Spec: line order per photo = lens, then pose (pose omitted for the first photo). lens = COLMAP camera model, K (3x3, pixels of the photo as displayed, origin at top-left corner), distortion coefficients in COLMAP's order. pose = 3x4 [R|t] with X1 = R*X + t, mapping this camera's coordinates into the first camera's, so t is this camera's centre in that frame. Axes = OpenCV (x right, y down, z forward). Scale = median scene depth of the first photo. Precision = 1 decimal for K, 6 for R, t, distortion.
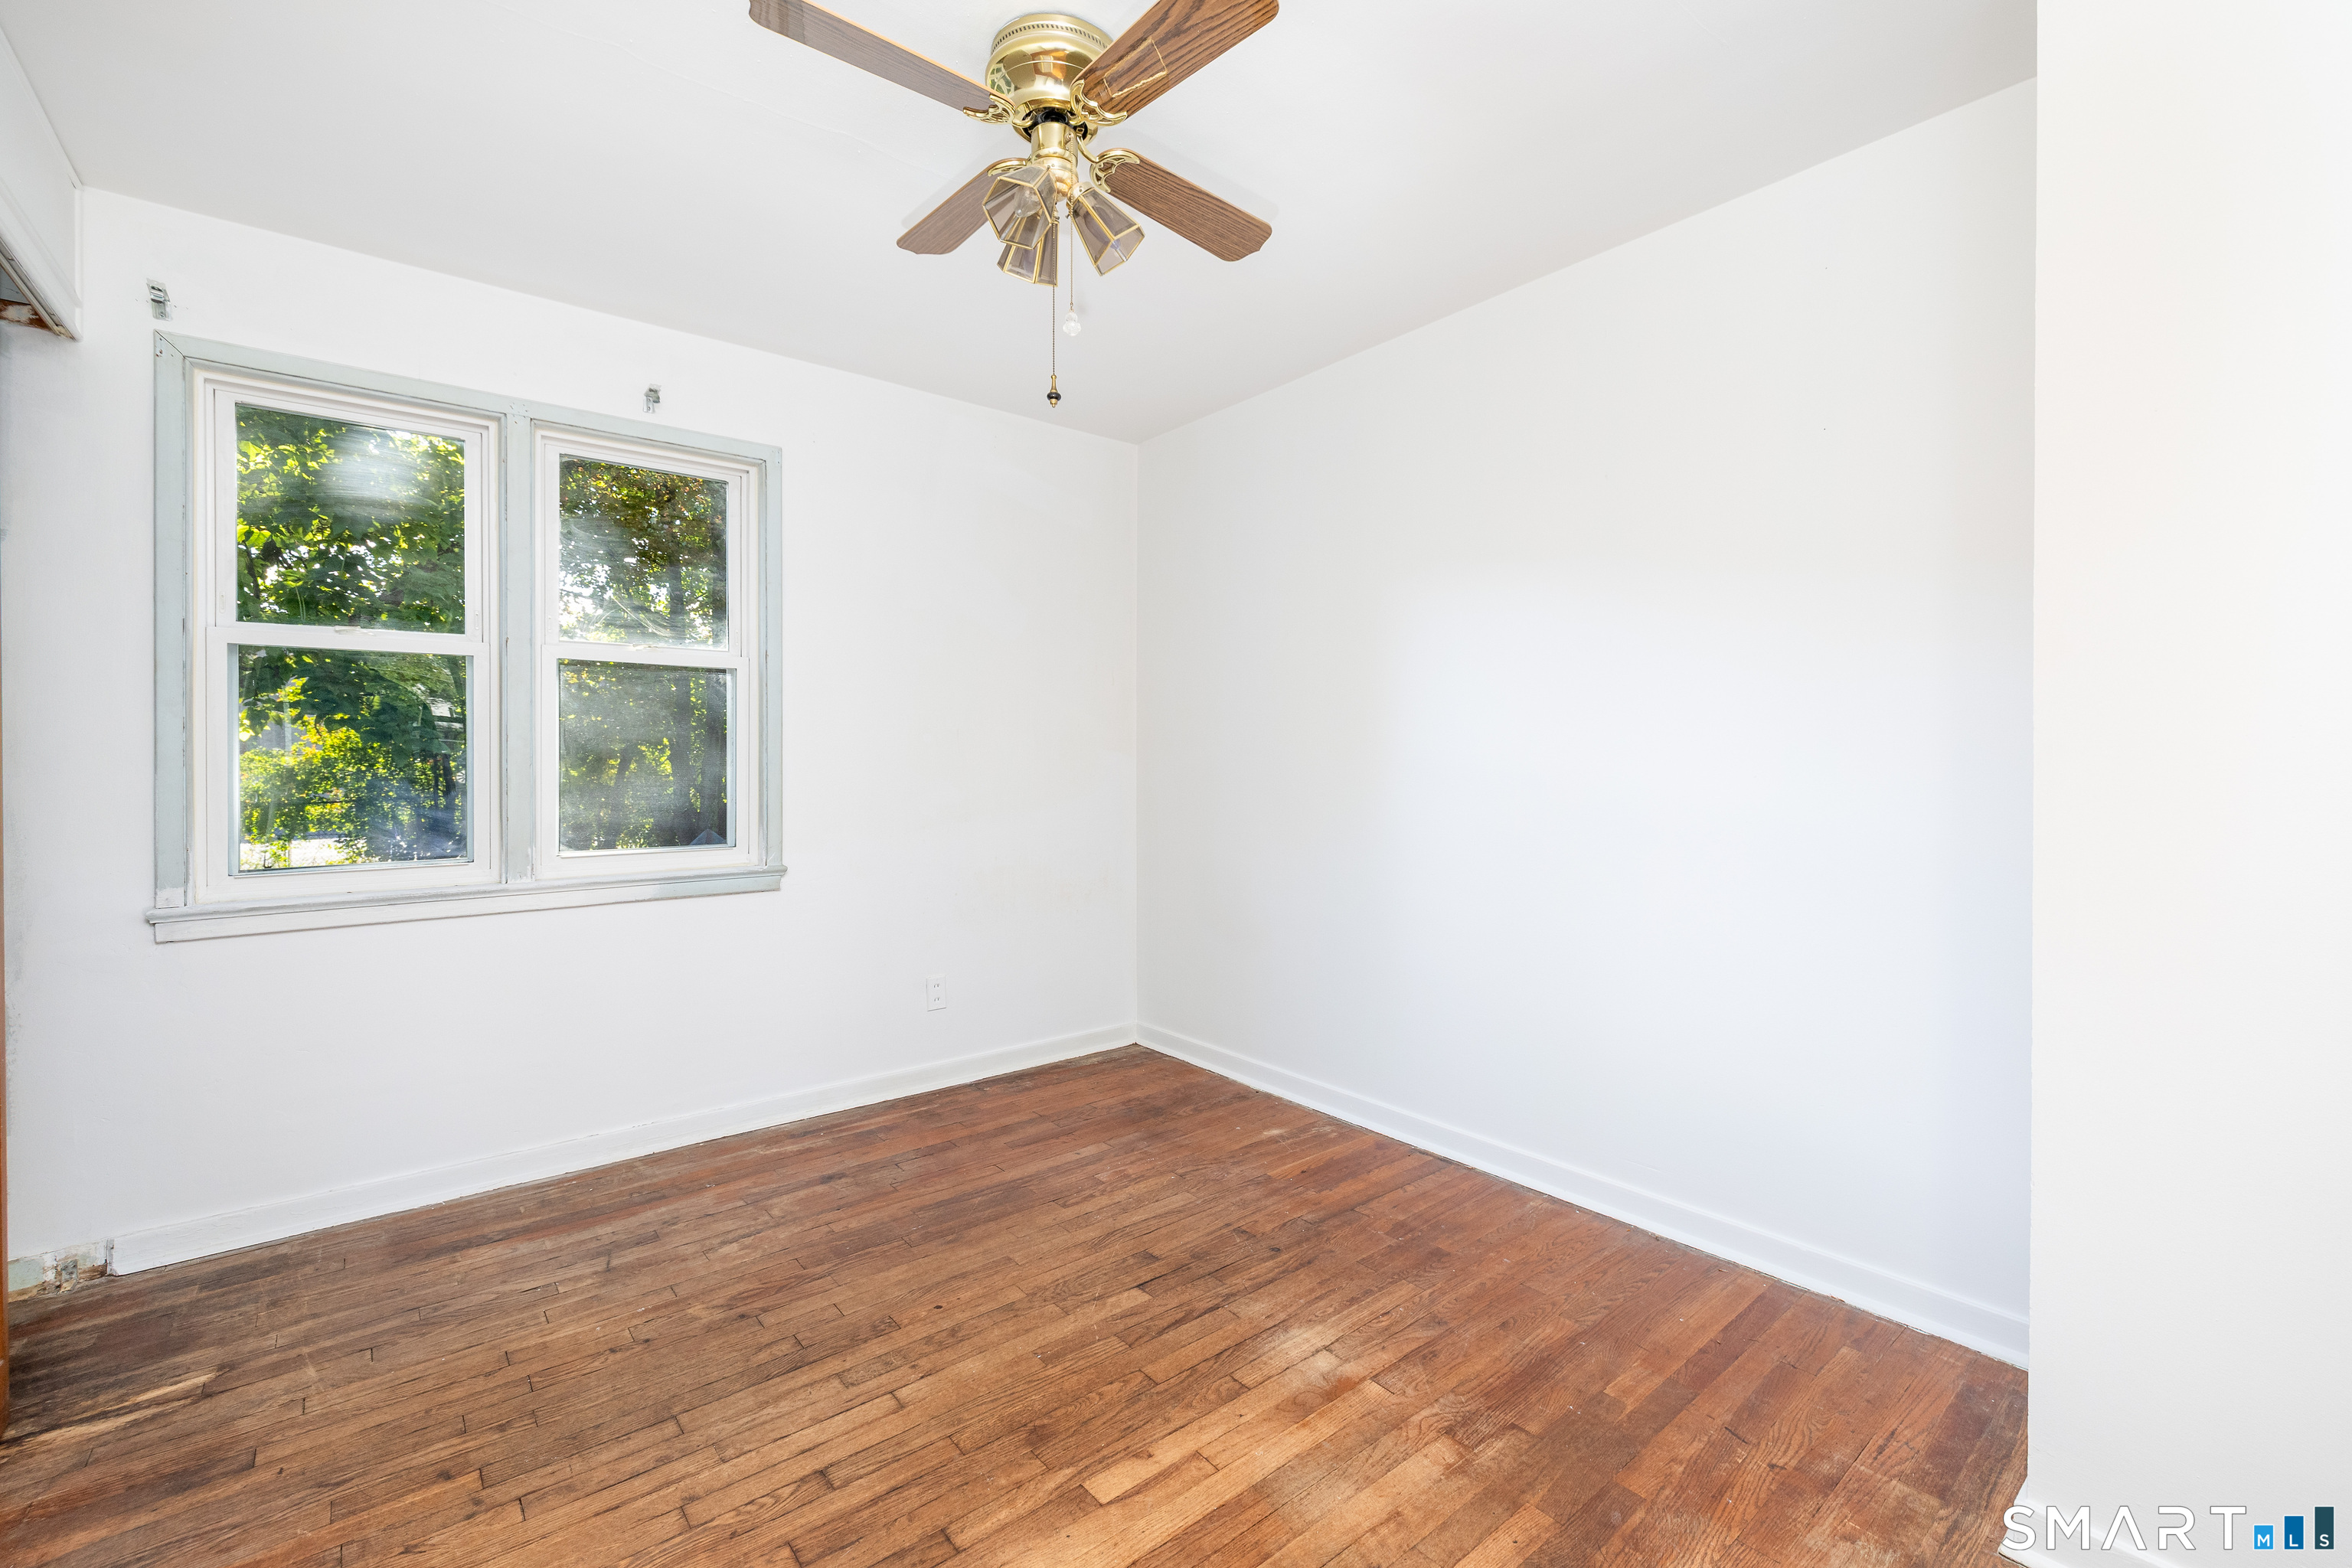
lens RADIAL K [[994.3, 0, 1184.1], [0, 994.3, 765.4], [0, 0, 1]] dist [-0.001469, -0.000585]
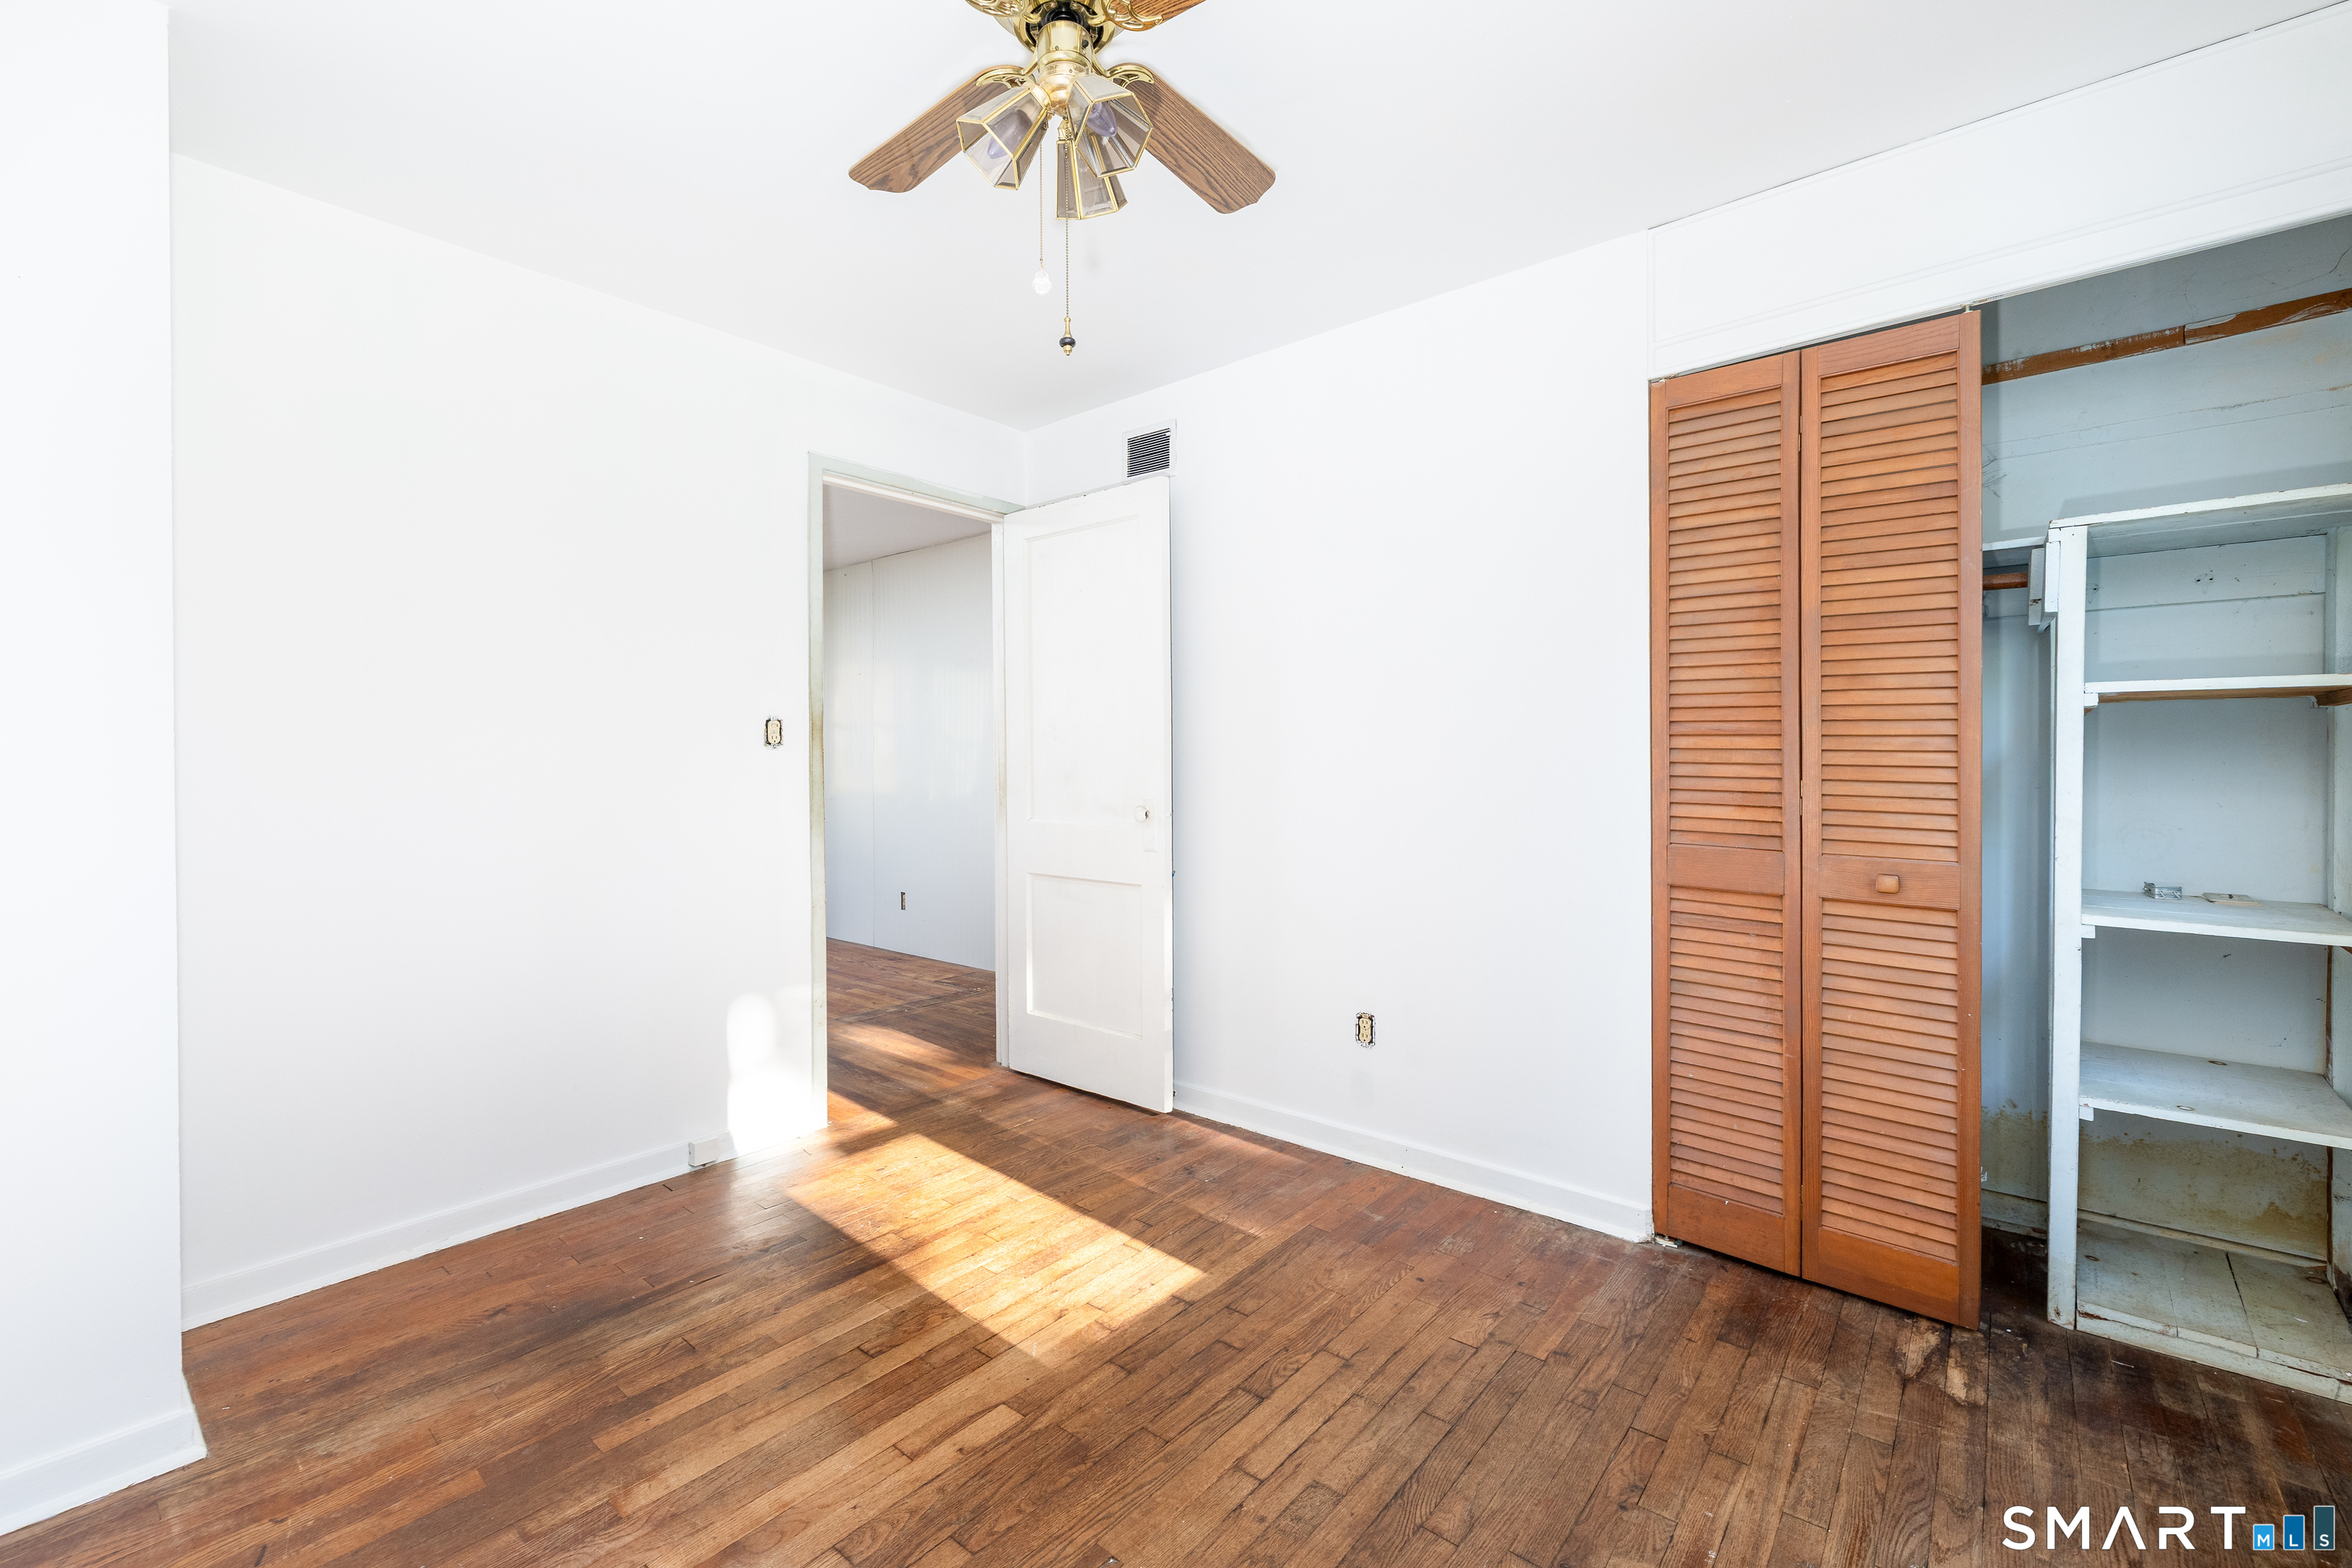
lens RADIAL K [[994.3, 0, 1184.1], [0, 994.3, 765.4], [0, 0, 1]] dist [-0.001469, -0.000585]
pose [[-0.983645, 0.007721, -0.179955, -0.079795], [0.004605, 0.999832, 0.017723, -0.018971], [0.180061, 0.016604, -0.983515, 1.978943]]
